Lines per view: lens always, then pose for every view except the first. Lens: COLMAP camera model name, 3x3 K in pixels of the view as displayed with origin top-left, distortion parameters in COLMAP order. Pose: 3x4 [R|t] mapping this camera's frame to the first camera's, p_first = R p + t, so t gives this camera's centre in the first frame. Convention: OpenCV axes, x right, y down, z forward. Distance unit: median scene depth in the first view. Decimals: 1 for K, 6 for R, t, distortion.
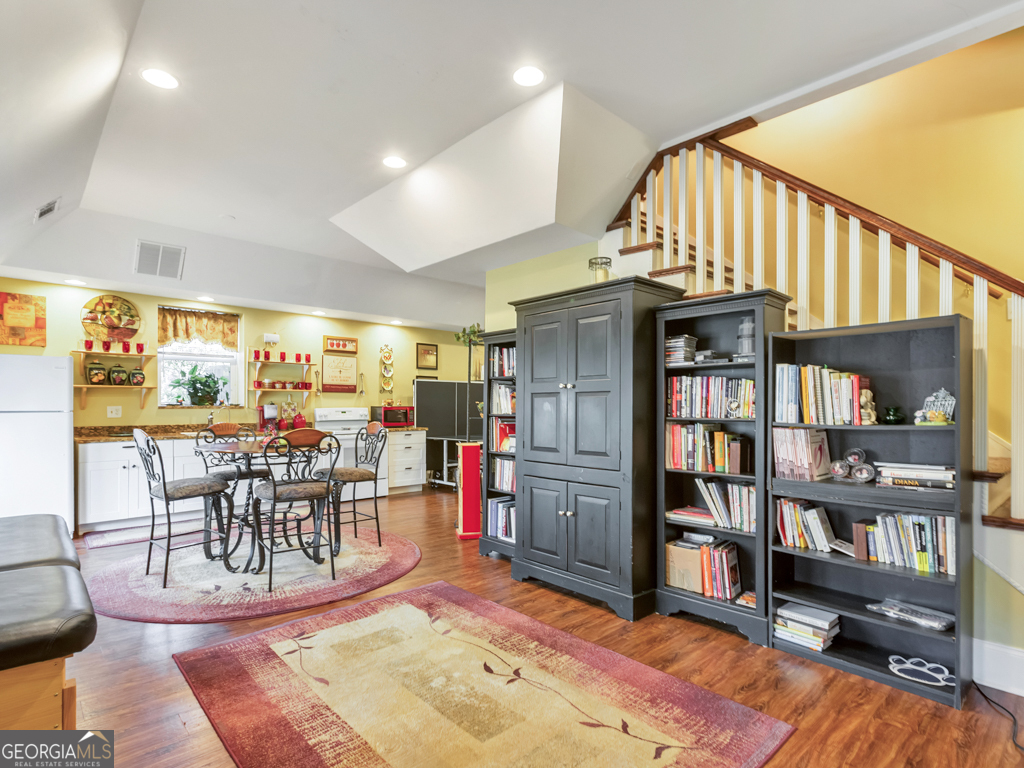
lens RADIAL K [[528.3, 0, 495.4], [0, 528.3, 404.4], [0, 0, 1]] dist [0.000746, -0.001385]
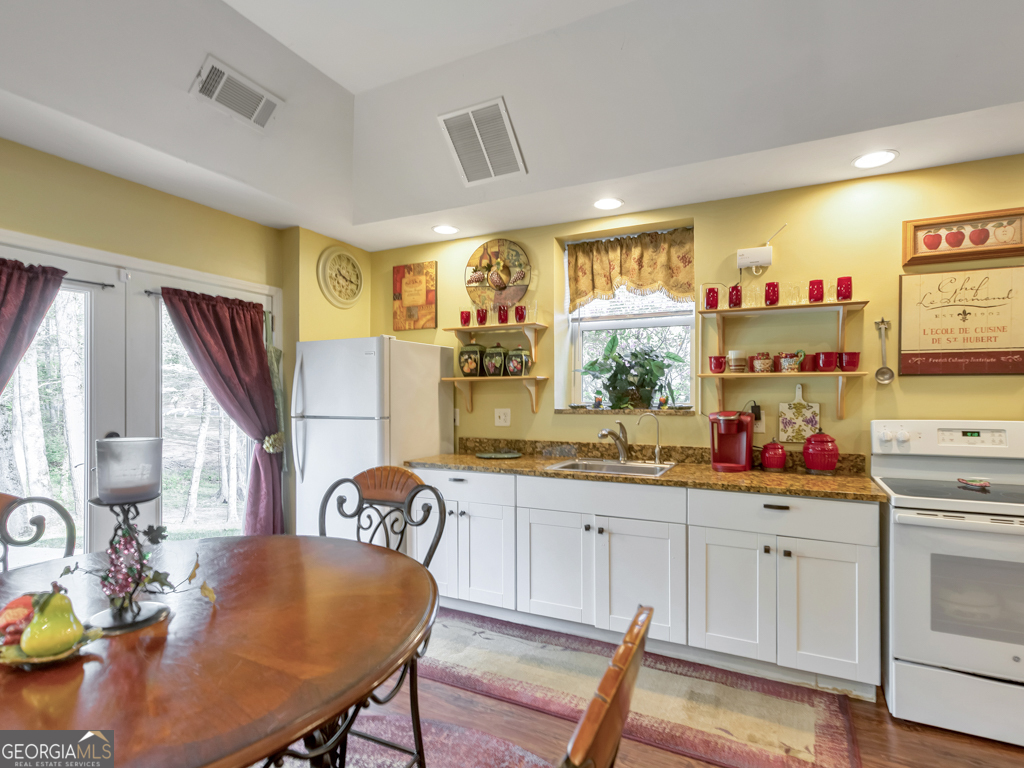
lens RADIAL K [[528.3, 0, 518.7], [0, 528.3, 396.8], [0, 0, 1]] dist [0.000746, -0.001385]
pose [[0.381038, 0.001848, -0.924558, -0.109030], [0.003111, 0.999990, 0.003281, -0.013036], [0.924554, -0.004127, 0.381028, 0.769861]]
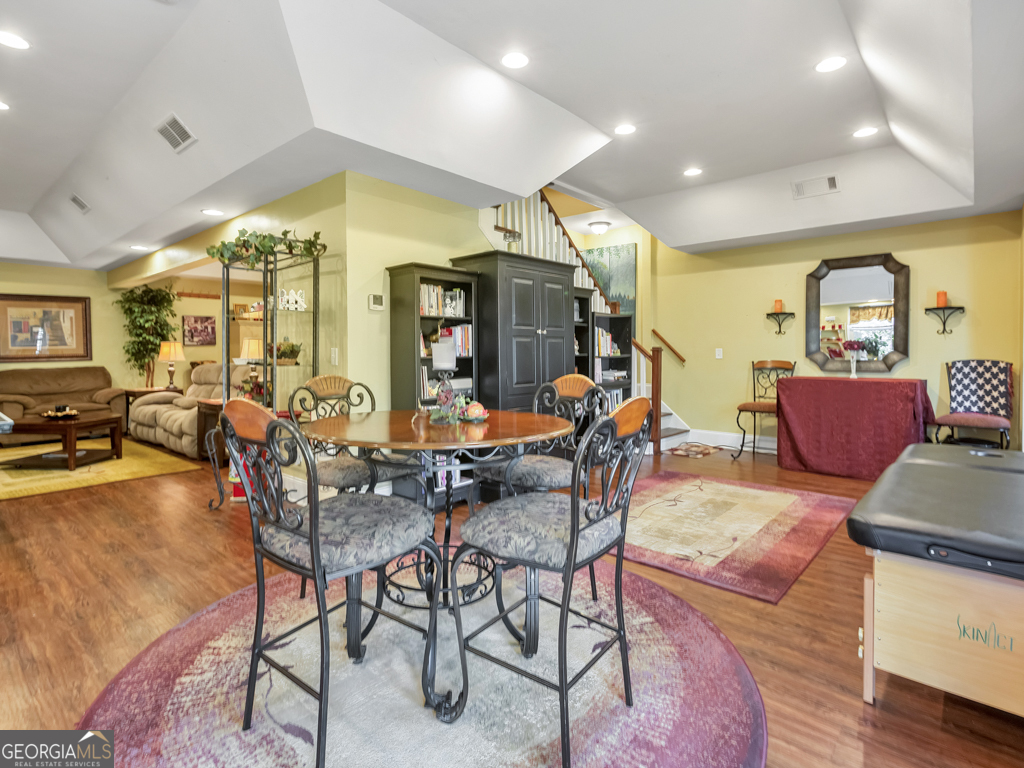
lens RADIAL K [[528.3, 0, 514.5], [0, 528.3, 354.1], [0, 0, 1]] dist [0.000746, -0.001385]
pose [[-0.114432, -0.008961, 0.993391, -0.679911], [0.000614, 0.999958, 0.009091, 0.003498], [-0.993431, 0.001650, -0.114422, 0.712394]]
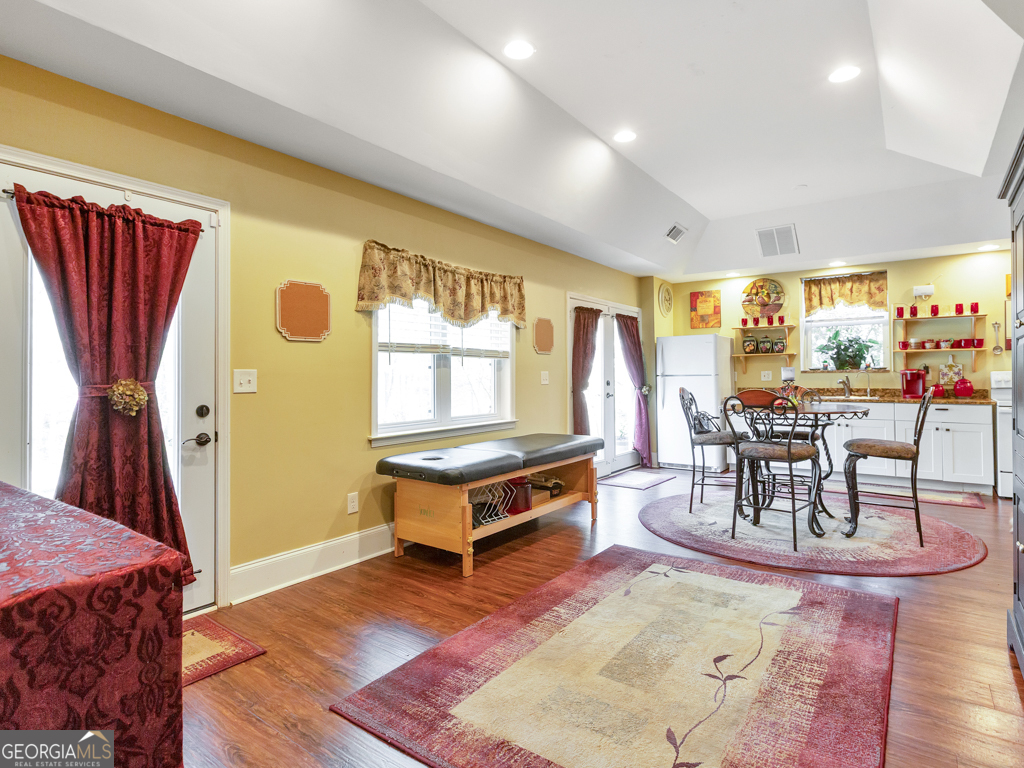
lens RADIAL K [[537.2, 0, 525.0], [0, 537.2, 368.4], [0, 0, 1]] dist [0.006647, -0.002678]
pose [[0.222099, -0.016886, -0.974878, 0.337706], [0.010296, 0.999835, -0.014973, 0.009671], [0.974970, -0.006712, 0.222236, 0.202387]]
